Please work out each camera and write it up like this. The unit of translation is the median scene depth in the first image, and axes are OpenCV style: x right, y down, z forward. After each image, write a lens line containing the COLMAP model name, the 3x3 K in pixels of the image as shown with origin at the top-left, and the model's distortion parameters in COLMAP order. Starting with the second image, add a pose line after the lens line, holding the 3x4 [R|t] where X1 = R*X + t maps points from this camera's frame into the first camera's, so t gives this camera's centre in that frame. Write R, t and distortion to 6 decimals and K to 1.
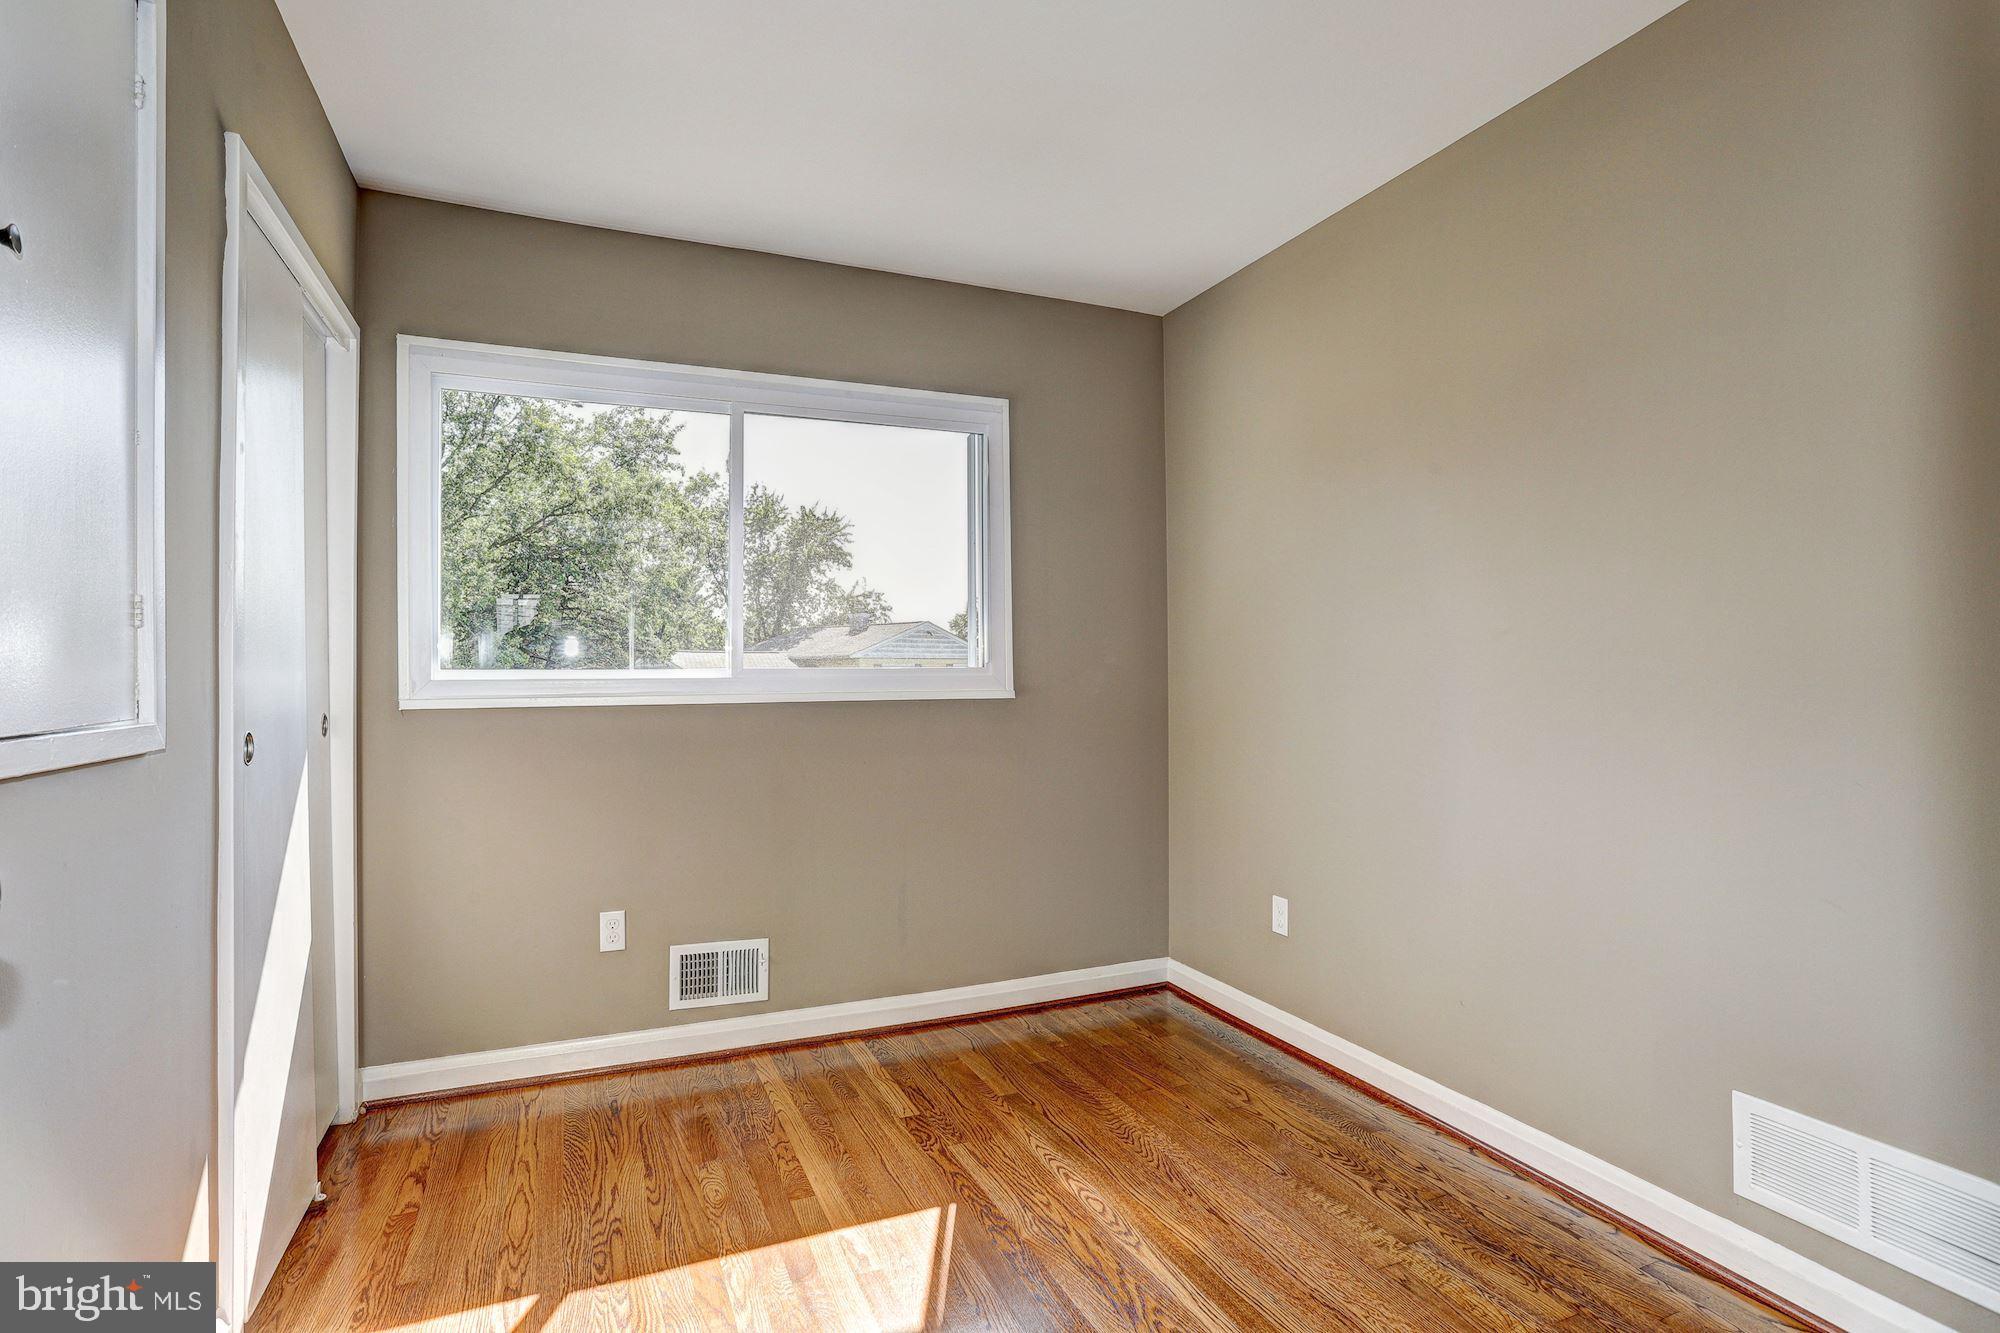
lens RADIAL K [[970.3, 0, 994.5], [0, 970.3, 662.7], [0, 0, 1]] dist [-0.077495, 0.045275]
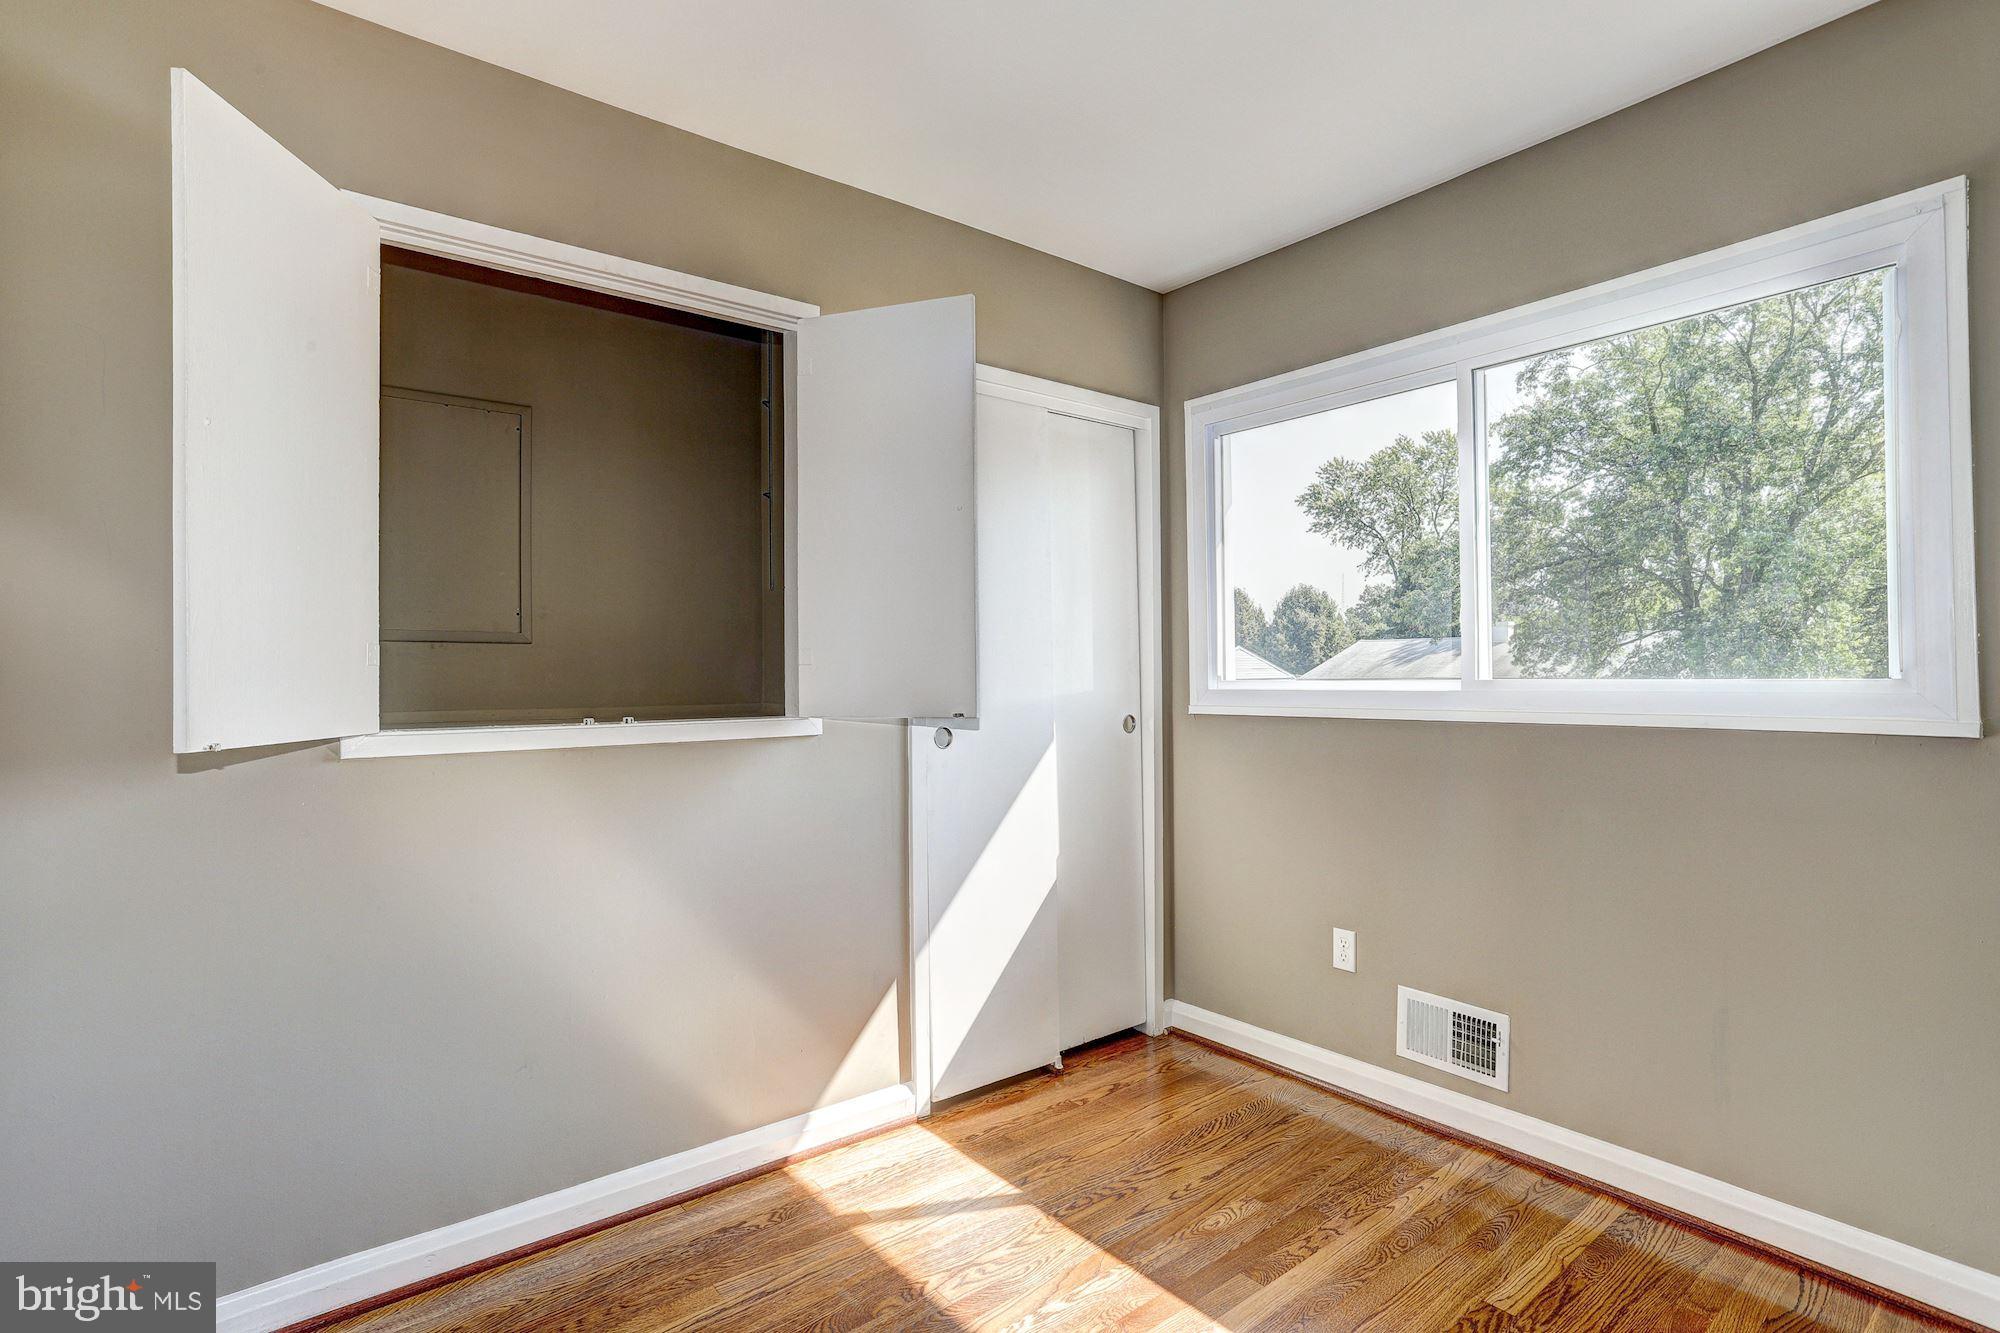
lens RADIAL K [[970.3, 0, 994.5], [0, 970.3, 662.7], [0, 0, 1]] dist [-0.077495, 0.045275]
pose [[0.243473, -0.004957, -0.969895, 0.502378], [0.018132, 0.999835, -0.000559, -0.020095], [0.969738, -0.017450, 0.243523, 0.458285]]
